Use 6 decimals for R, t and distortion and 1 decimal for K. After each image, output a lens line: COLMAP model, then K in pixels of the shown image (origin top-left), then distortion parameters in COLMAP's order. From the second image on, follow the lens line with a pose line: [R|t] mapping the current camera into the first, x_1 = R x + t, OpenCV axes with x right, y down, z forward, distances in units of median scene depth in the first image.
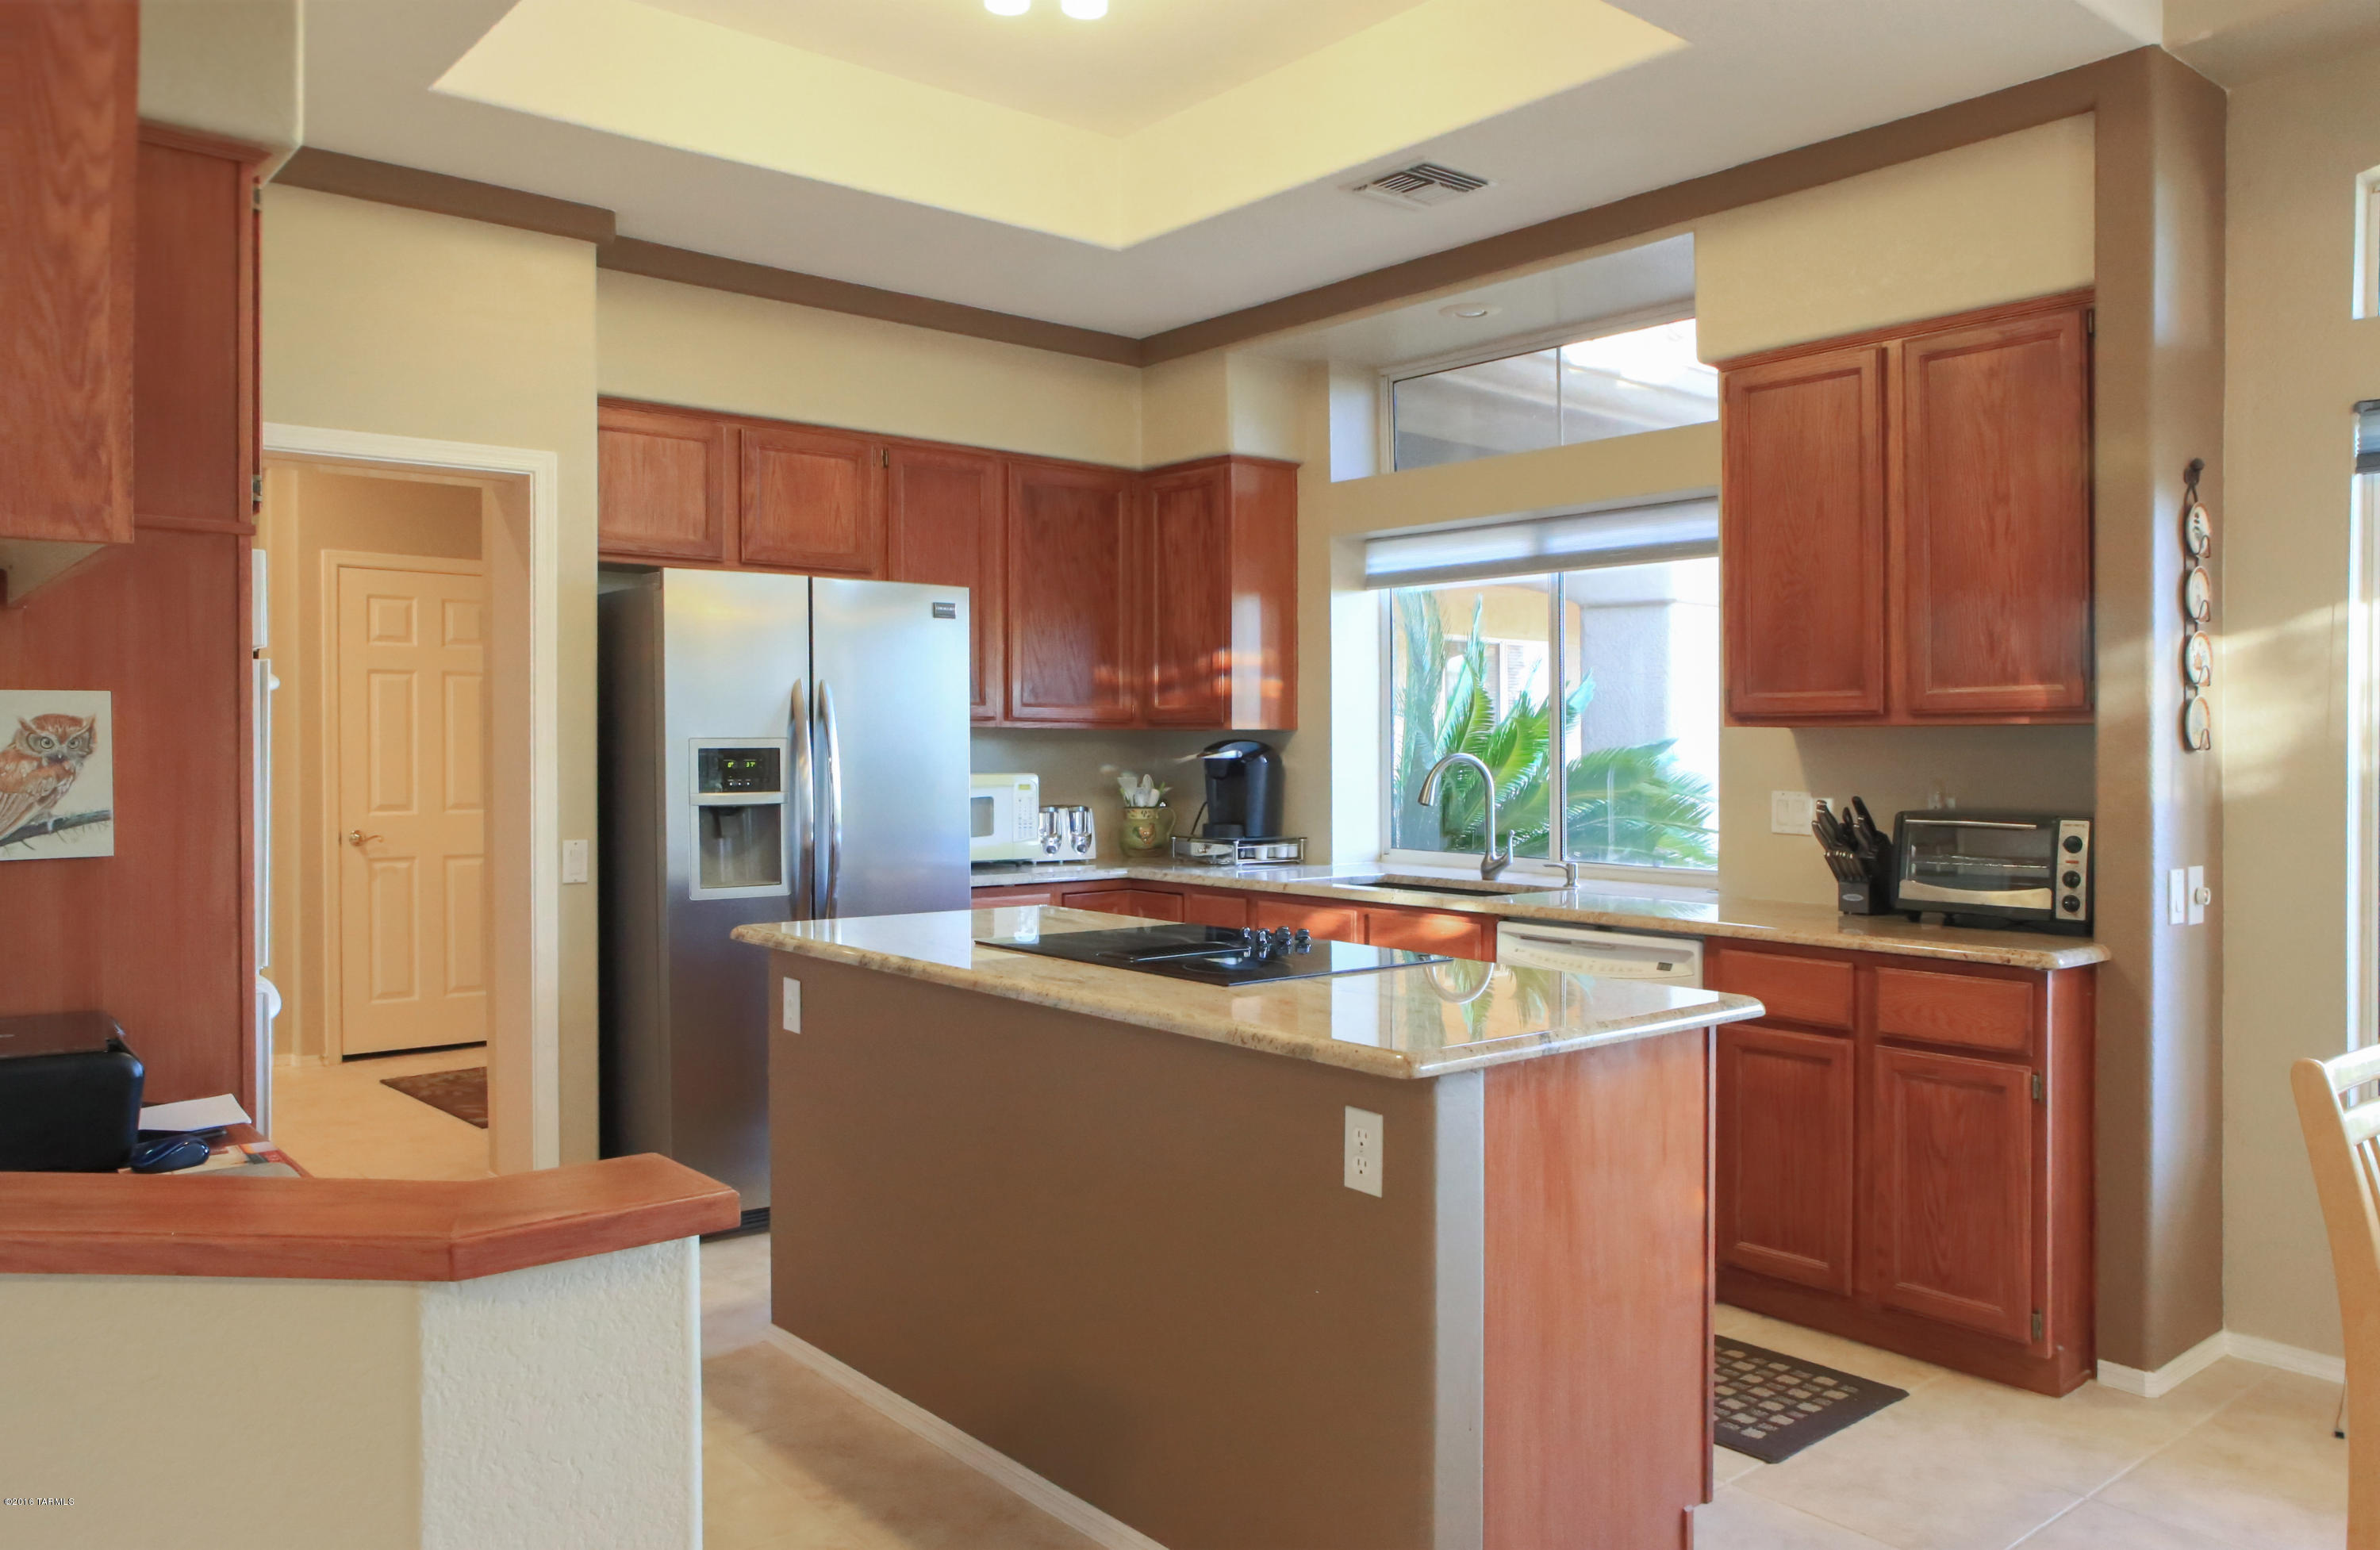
lens RADIAL K [[1721.9, 0, 1157.5], [0, 1721.9, 695.5], [0, 0, 1]] dist [0.069133, -0.003979]
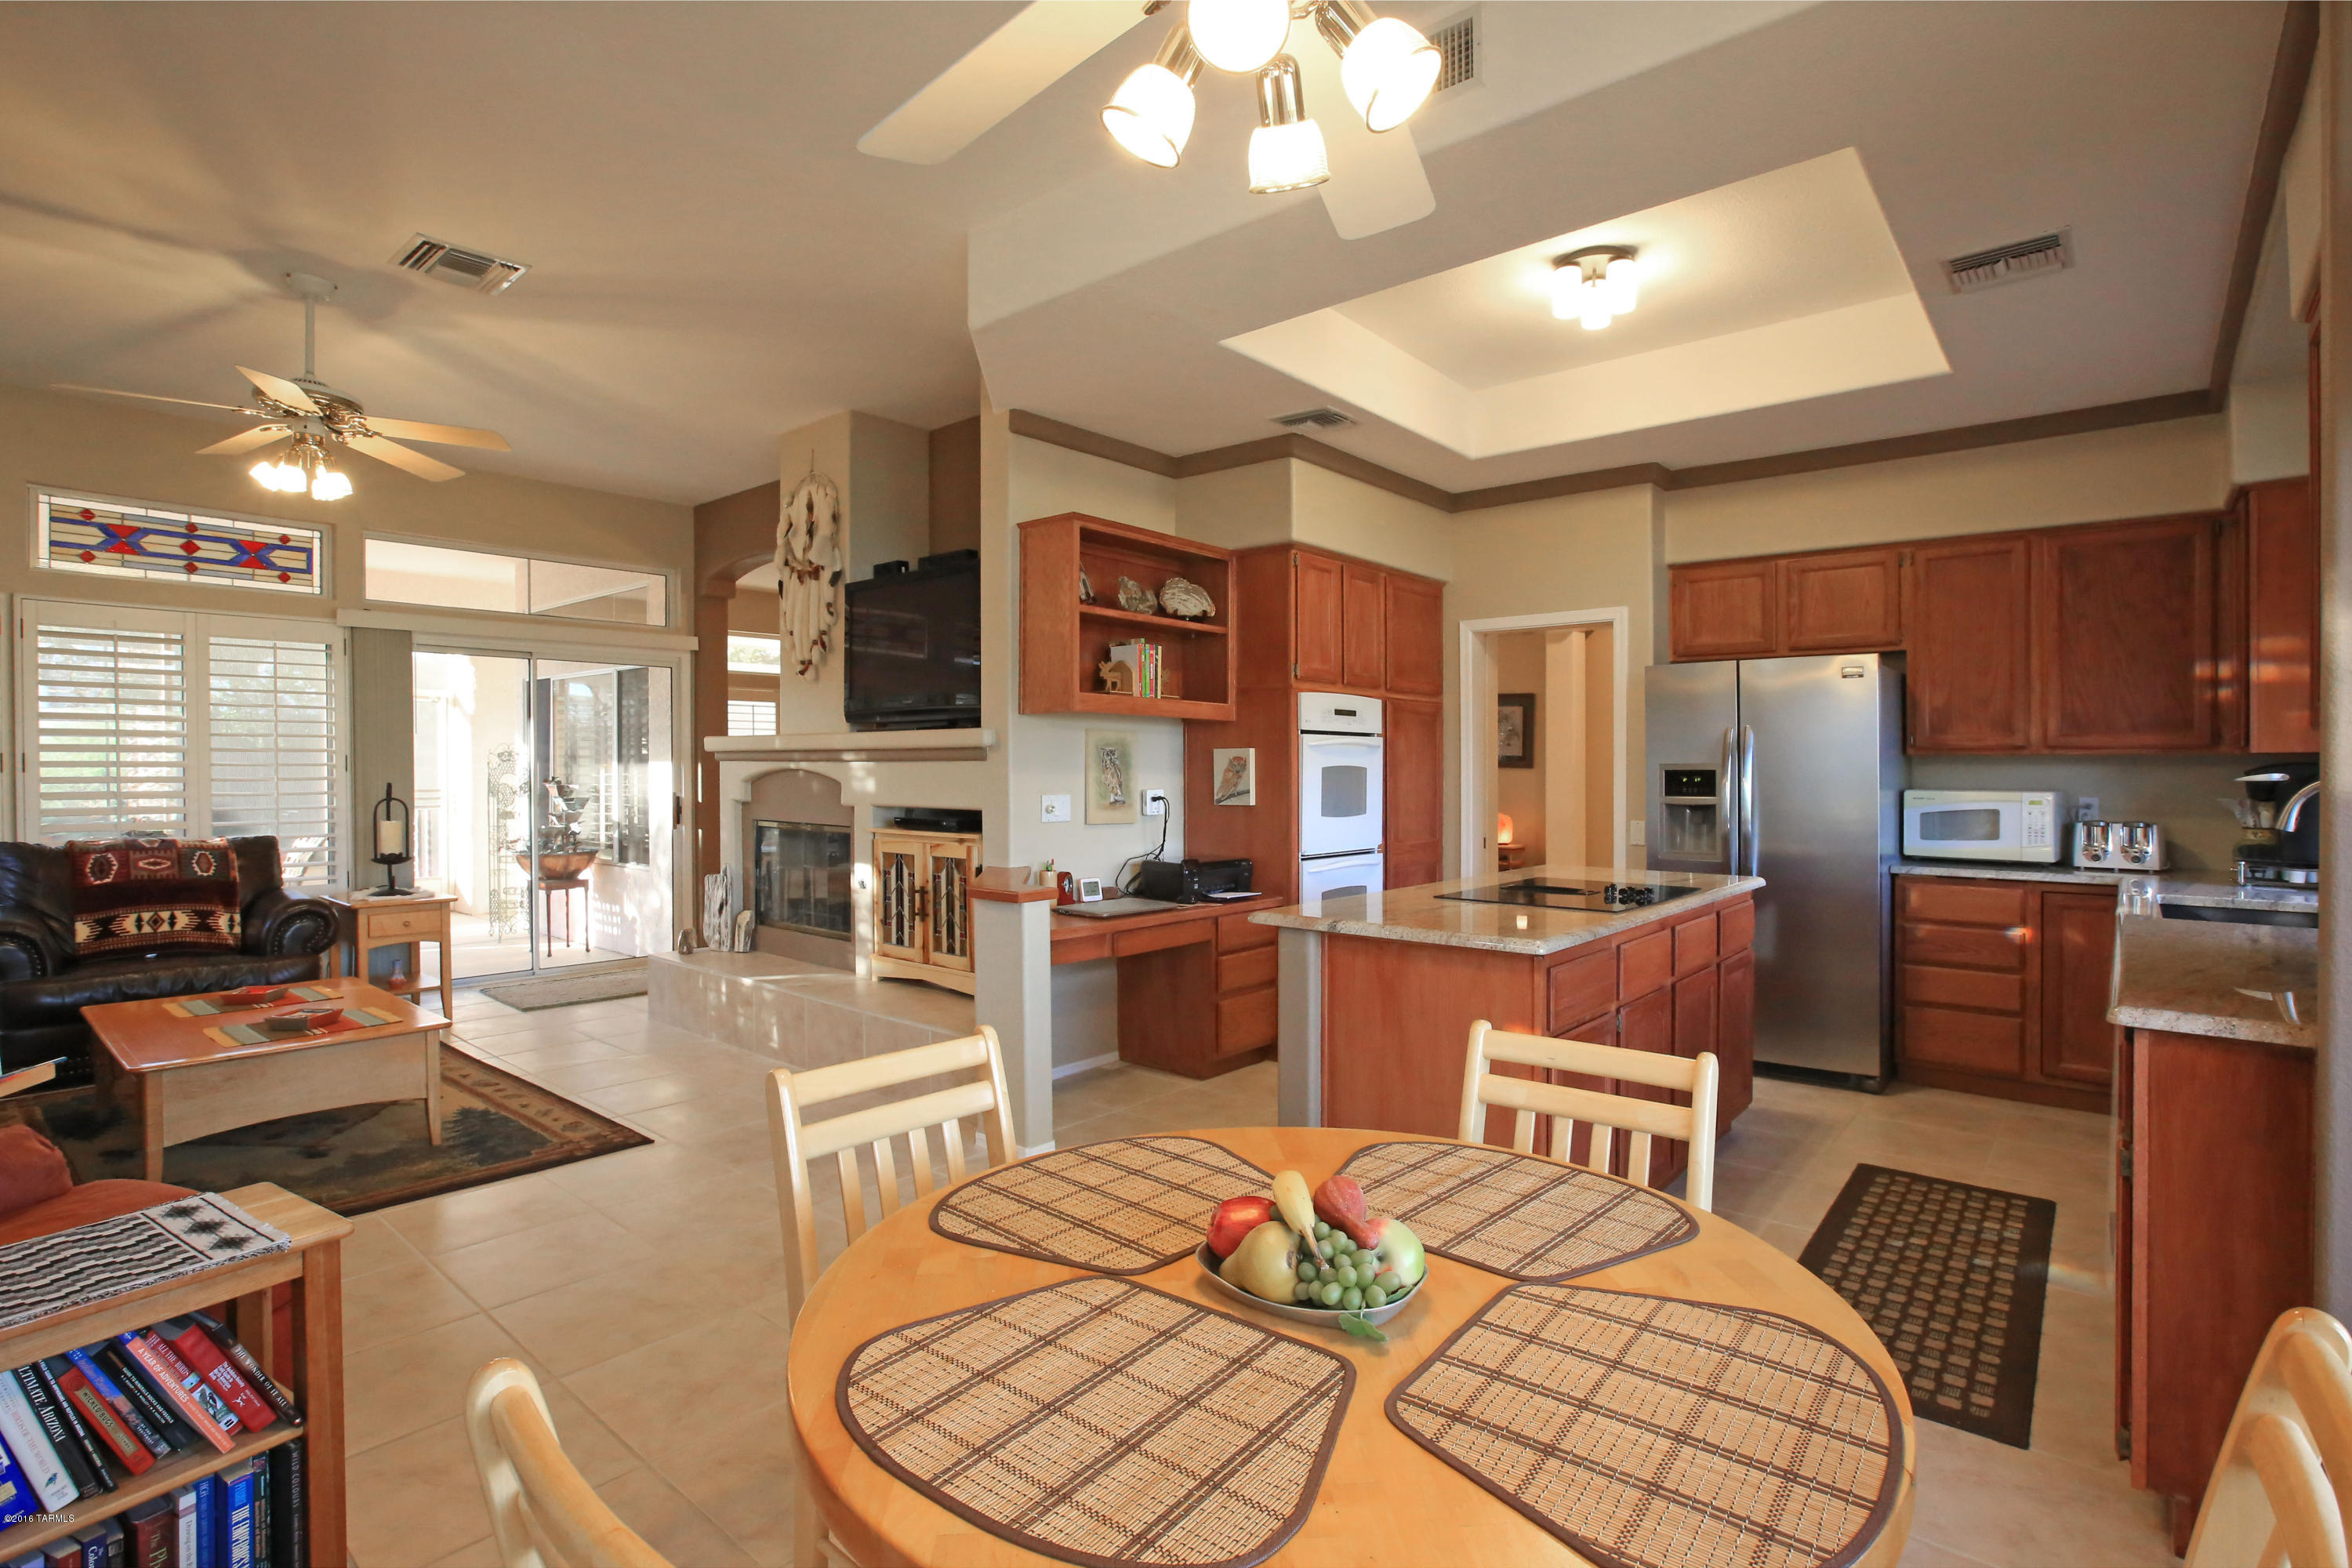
lens RADIAL K [[1125.6, 0, 1177.4], [0, 1125.6, 768.8], [0, 0, 1]] dist [-0.015296, 0.000282]
pose [[0.194563, 0.006243, -0.980870, 0.622515], [0.027220, 0.999560, 0.011762, 0.003104], [0.980512, -0.028988, 0.194308, 0.269924]]
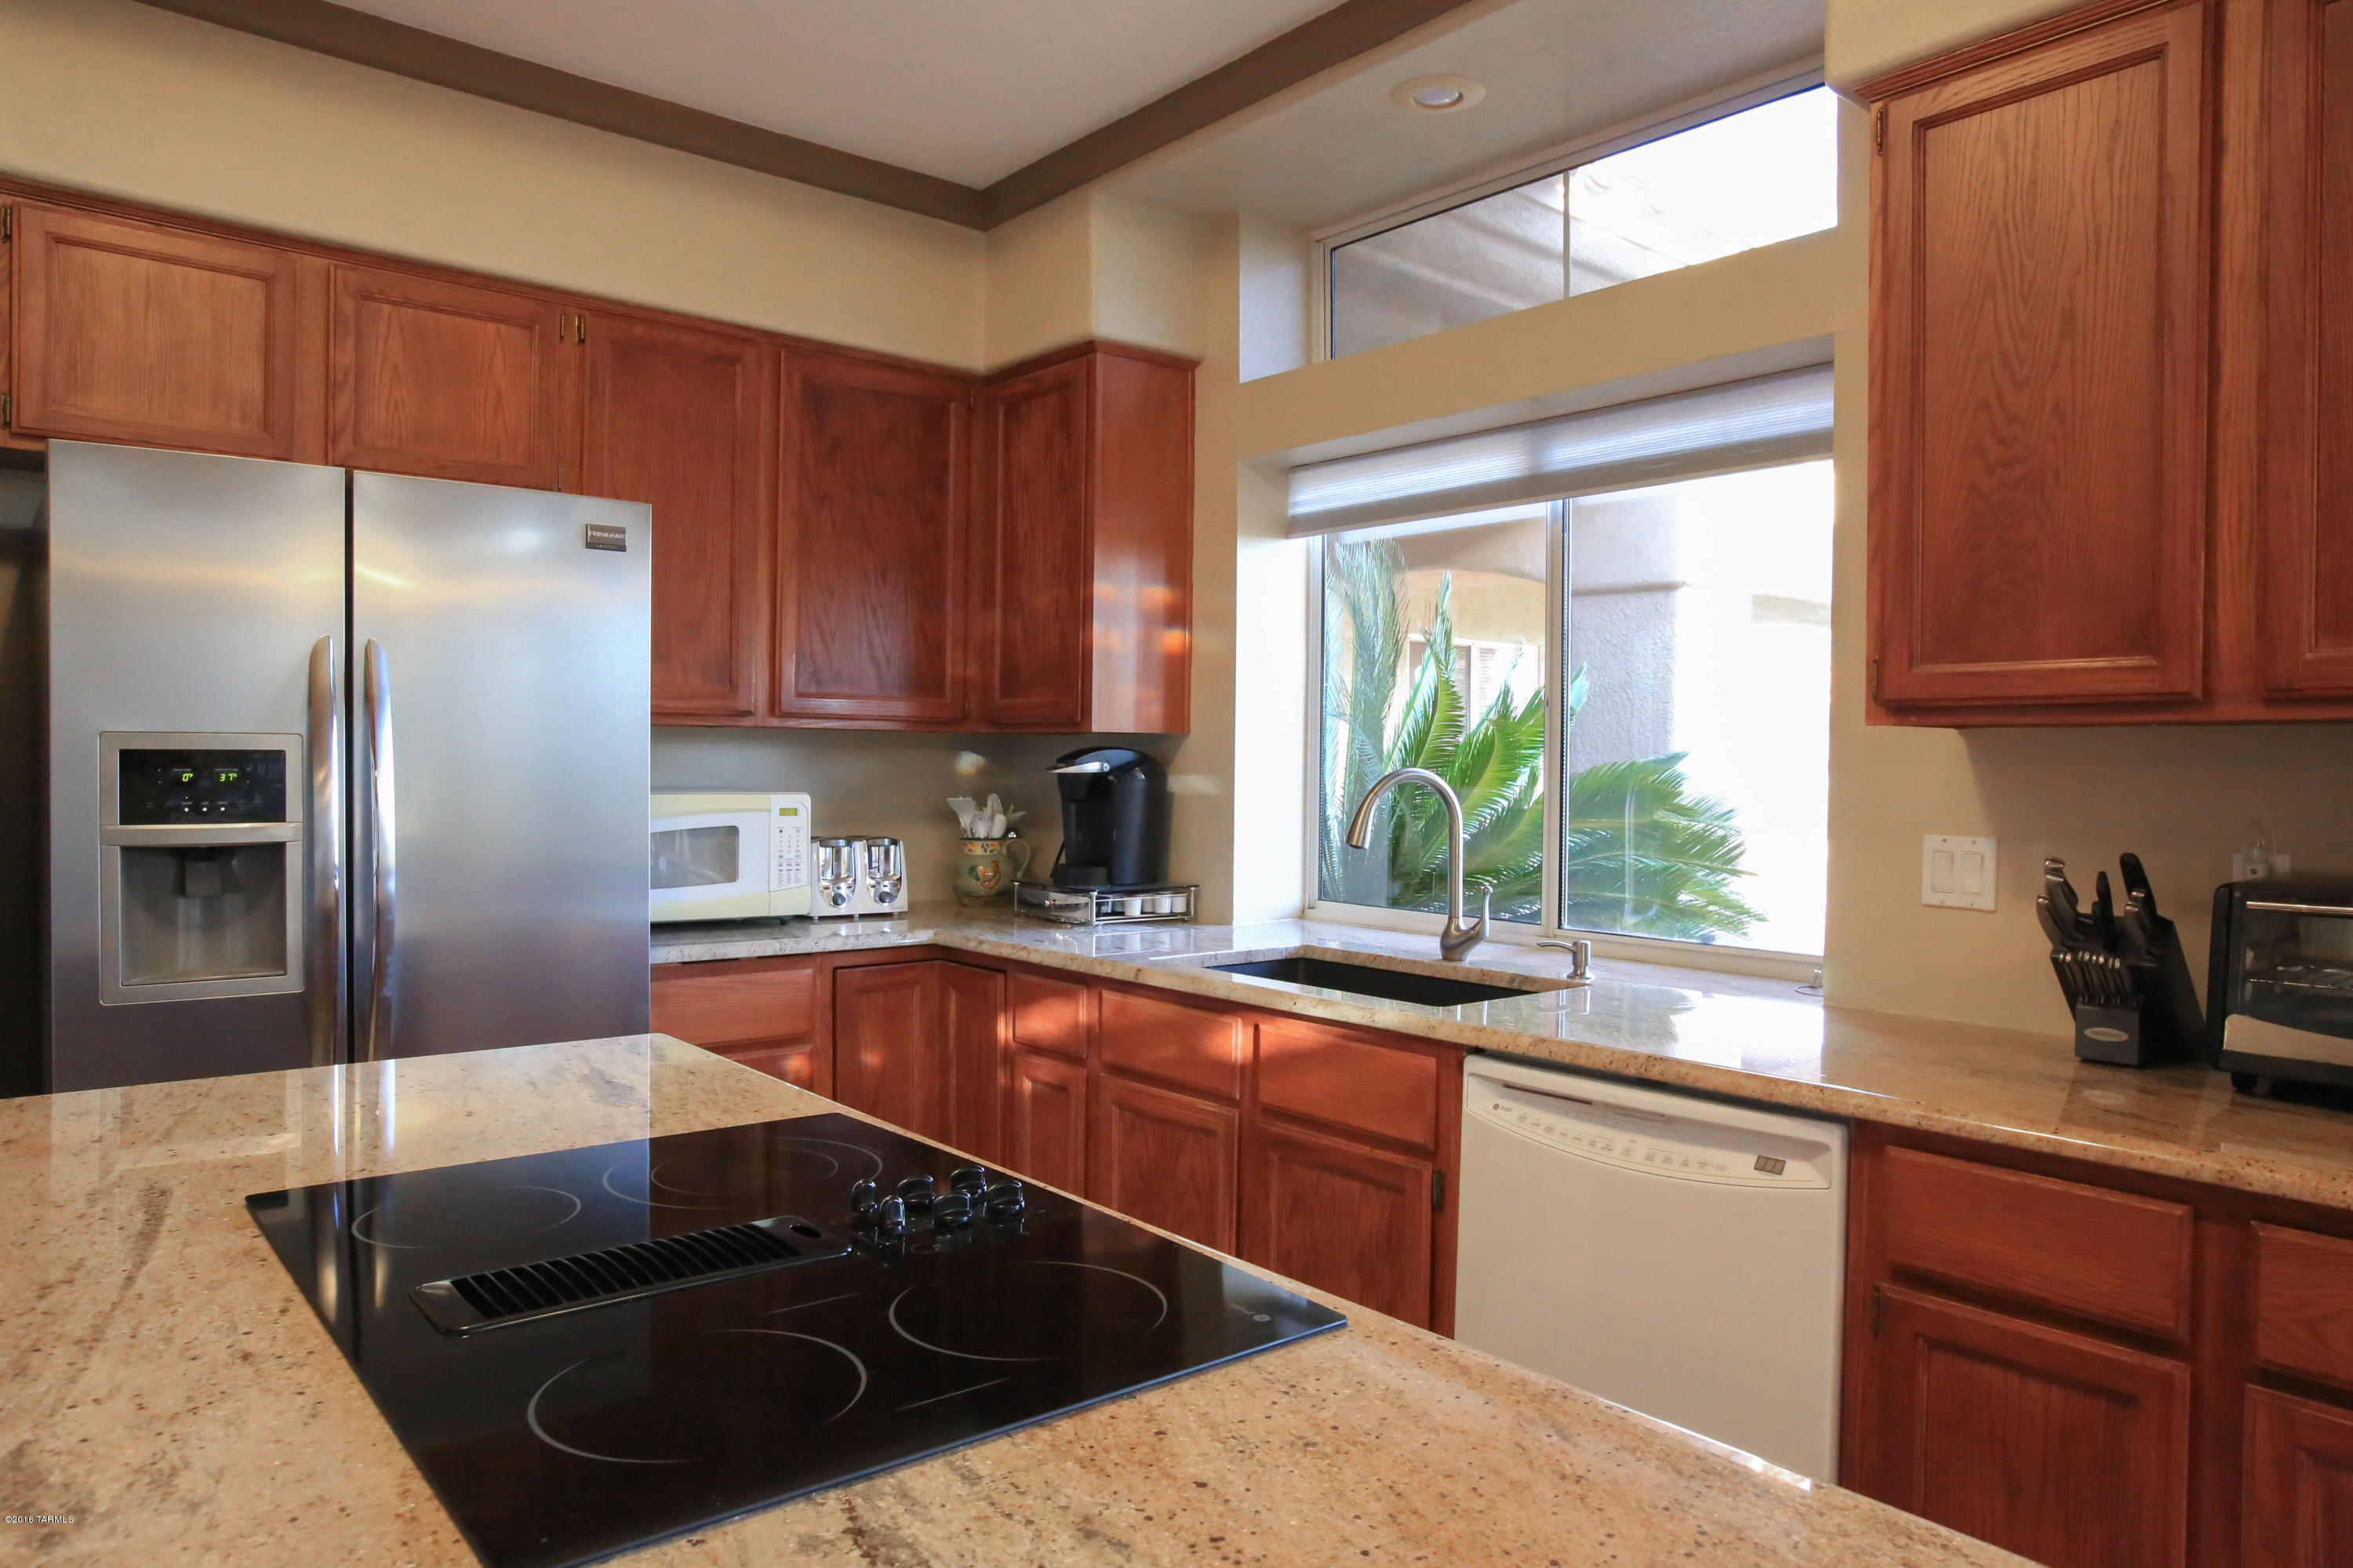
lens RADIAL K [[1548.6, 0, 1168.7], [0, 1548.6, 773.8], [0, 0, 1]] dist [0.010958, 0.009984]
pose [[0.999951, 0.008383, 0.005299, 0.077384], [-0.008580, 0.999229, 0.038324, 0.013314], [-0.004973, -0.038368, 0.999251, 0.399789]]
